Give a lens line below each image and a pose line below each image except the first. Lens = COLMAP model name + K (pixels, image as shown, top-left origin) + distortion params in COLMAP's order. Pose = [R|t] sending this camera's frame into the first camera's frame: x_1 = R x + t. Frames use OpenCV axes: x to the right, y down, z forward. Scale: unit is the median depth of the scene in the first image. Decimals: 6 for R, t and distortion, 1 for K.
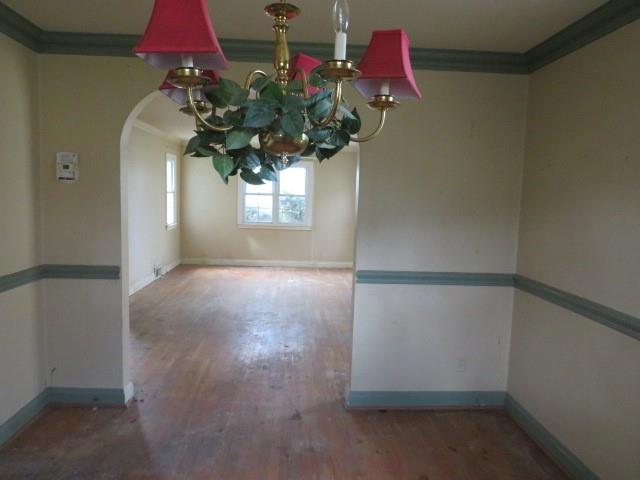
lens RADIAL K [[454.2, 0, 317.5], [0, 454.2, 237.6], [0, 0, 1]] dist [-0.012084, -0.002333]
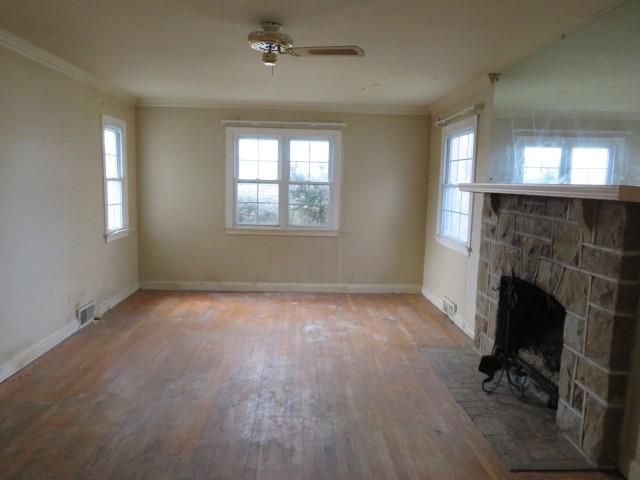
lens RADIAL K [[454.2, 0, 318.2], [0, 454.2, 238.3], [0, 0, 1]] dist [-0.012084, -0.002333]
pose [[0.999912, -0.006732, -0.011445, -0.040820], [0.007024, 0.999647, 0.025626, -0.035376], [0.011269, -0.025704, 0.999606, 0.403364]]
